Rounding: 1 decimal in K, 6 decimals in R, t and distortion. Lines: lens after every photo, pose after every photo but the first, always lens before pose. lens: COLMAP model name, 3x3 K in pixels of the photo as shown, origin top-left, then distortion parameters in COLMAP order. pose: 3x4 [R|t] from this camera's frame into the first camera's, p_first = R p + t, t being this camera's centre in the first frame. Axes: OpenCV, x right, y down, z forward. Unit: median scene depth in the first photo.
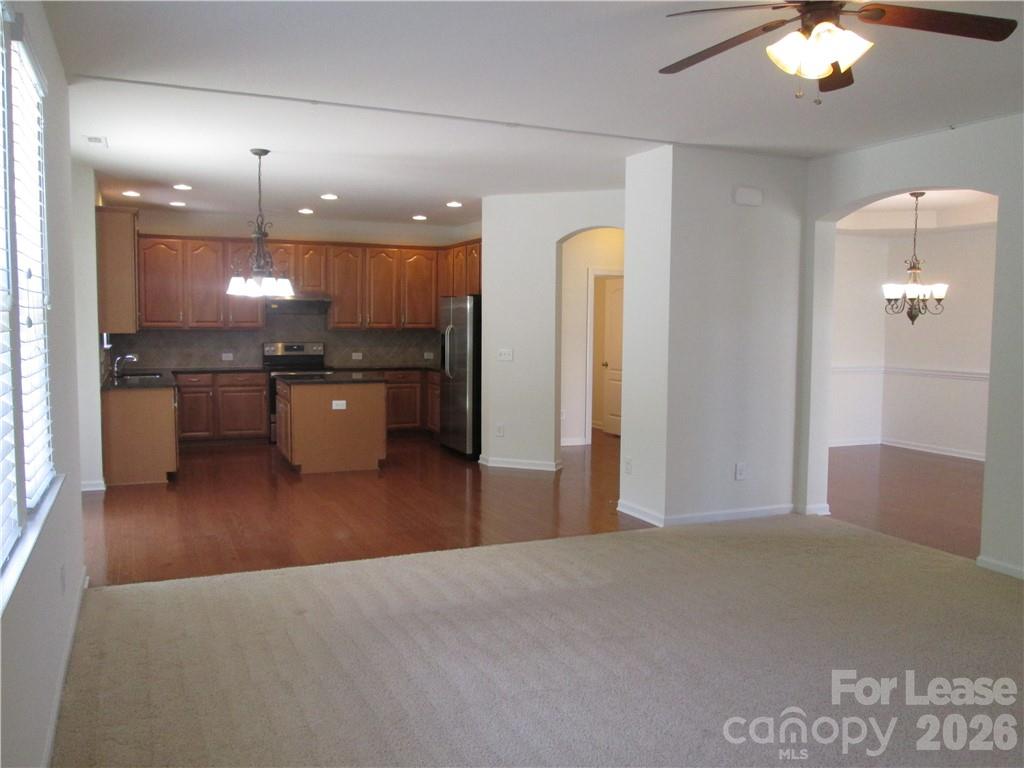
lens RADIAL K [[848.8, 0, 505.0], [0, 848.8, 384.8], [0, 0, 1]] dist [-0.052536, 0.038471]
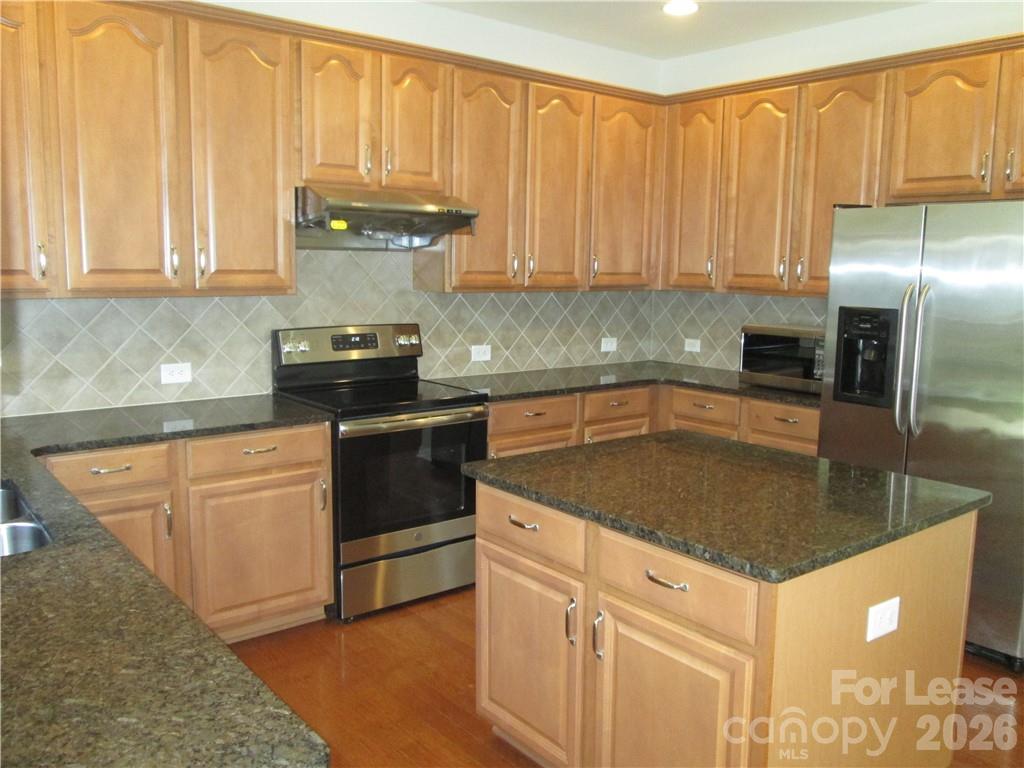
lens RADIAL K [[848.8, 0, 494.0], [0, 848.8, 386.5], [0, 0, 1]] dist [-0.052536, 0.038471]
pose [[0.965925, -0.037456, 0.256099, -0.286905], [0.018621, 0.996966, 0.075580, -0.050985], [-0.258153, -0.068236, 0.963691, 0.622852]]
